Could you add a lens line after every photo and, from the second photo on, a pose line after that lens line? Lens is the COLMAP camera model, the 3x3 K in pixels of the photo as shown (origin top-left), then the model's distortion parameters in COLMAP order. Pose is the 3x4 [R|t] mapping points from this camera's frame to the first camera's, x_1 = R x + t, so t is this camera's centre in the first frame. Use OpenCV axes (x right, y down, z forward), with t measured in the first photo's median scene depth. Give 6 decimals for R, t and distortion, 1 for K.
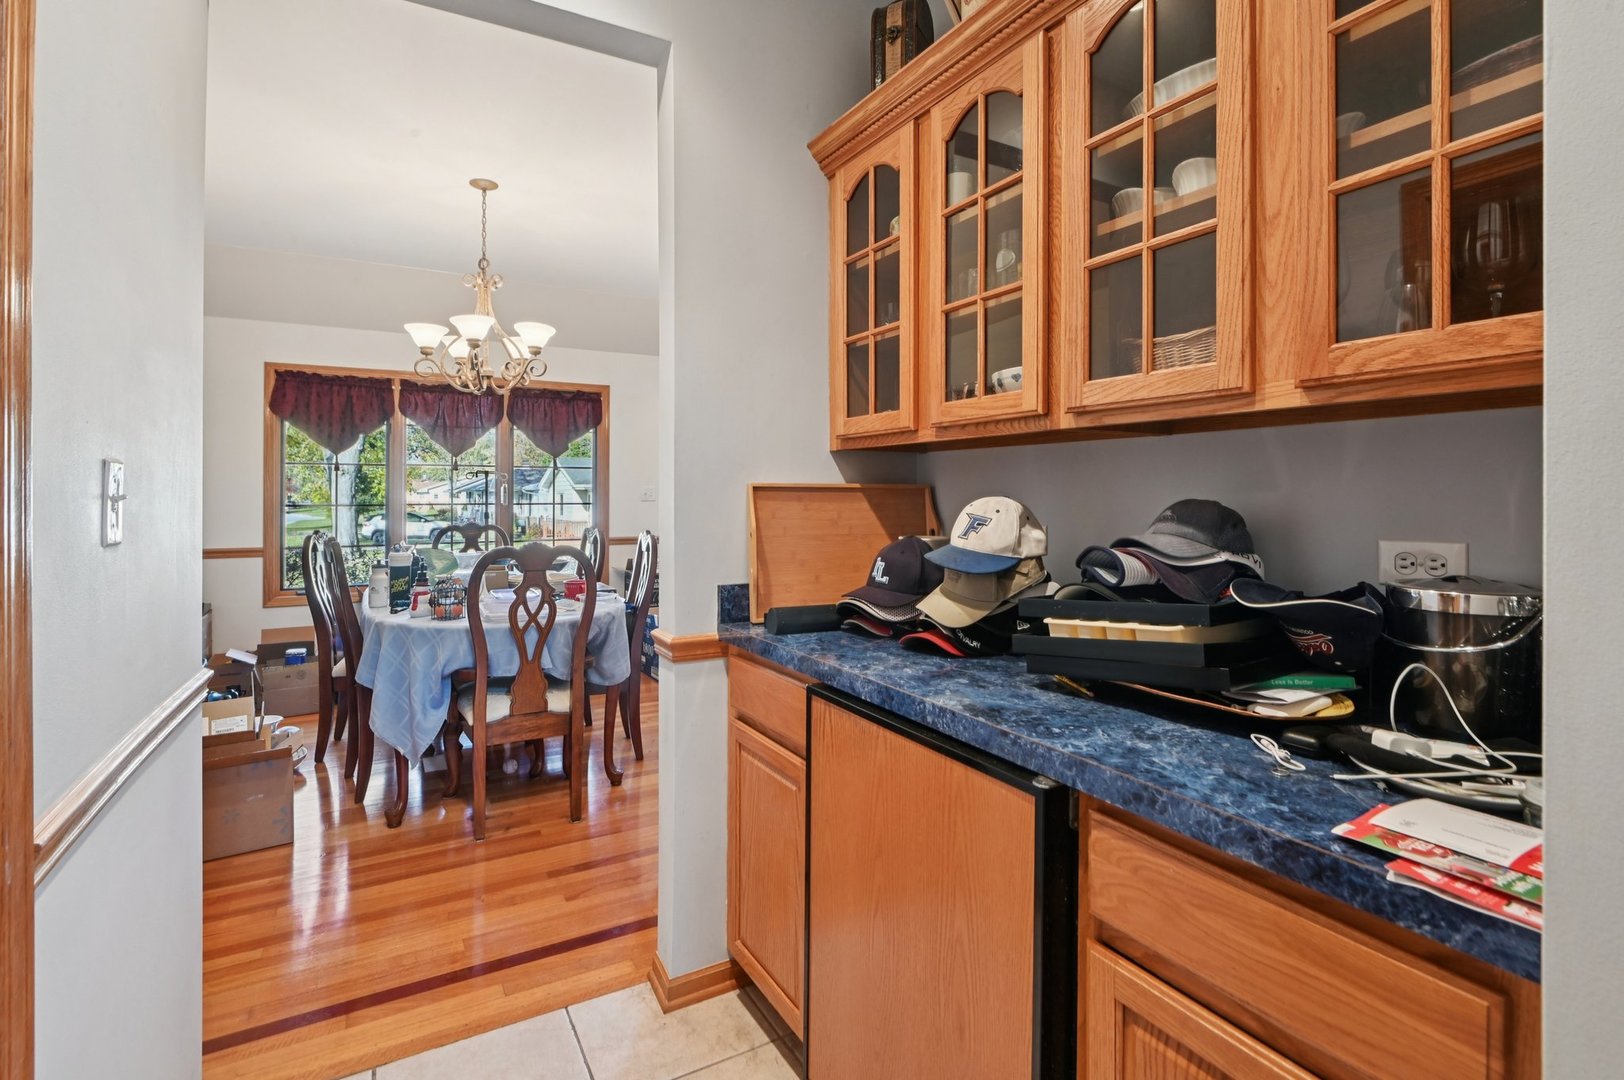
lens RADIAL K [[750.1, 0, 803.7], [0, 750.1, 494.6], [0, 0, 1]] dist [-0.008767, -0.007043]
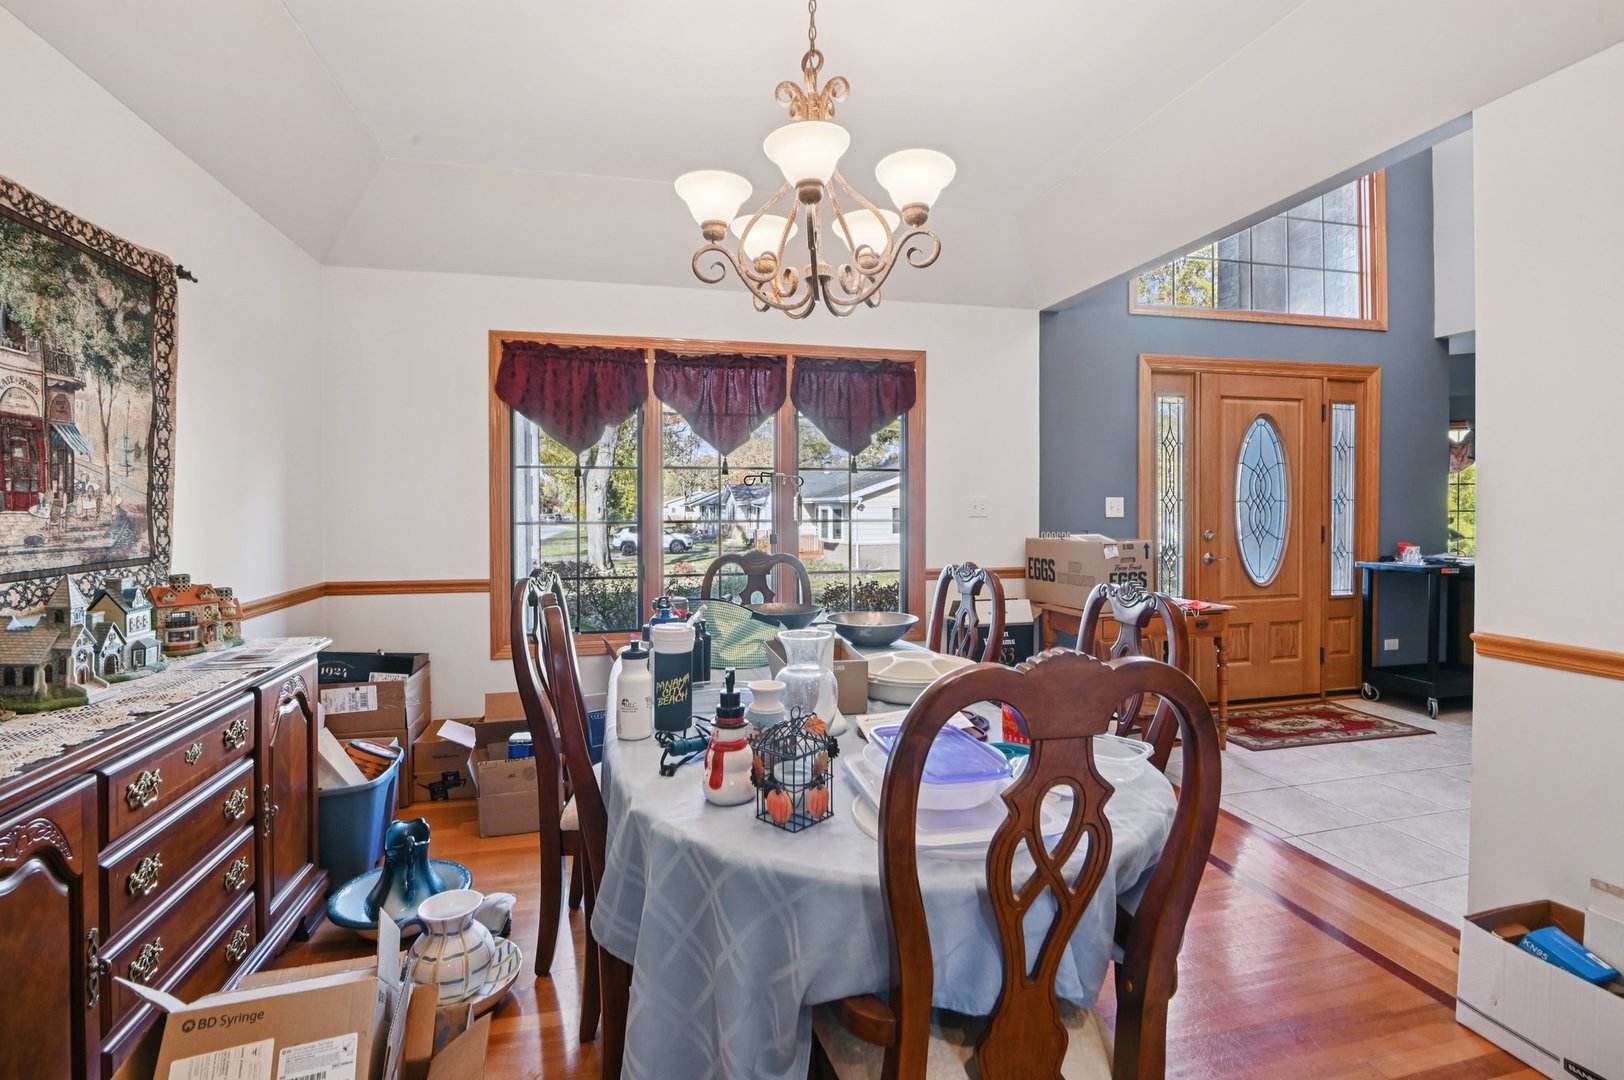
lens RADIAL K [[750.1, 0, 810.8], [0, 750.1, 524.0], [0, 0, 1]] dist [-0.008767, -0.007043]
pose [[0.962139, 0.003698, -0.272535, -0.201665], [0.002056, 0.999781, 0.020823, 0.000125], [0.272552, -0.020595, 0.961921, 0.349080]]
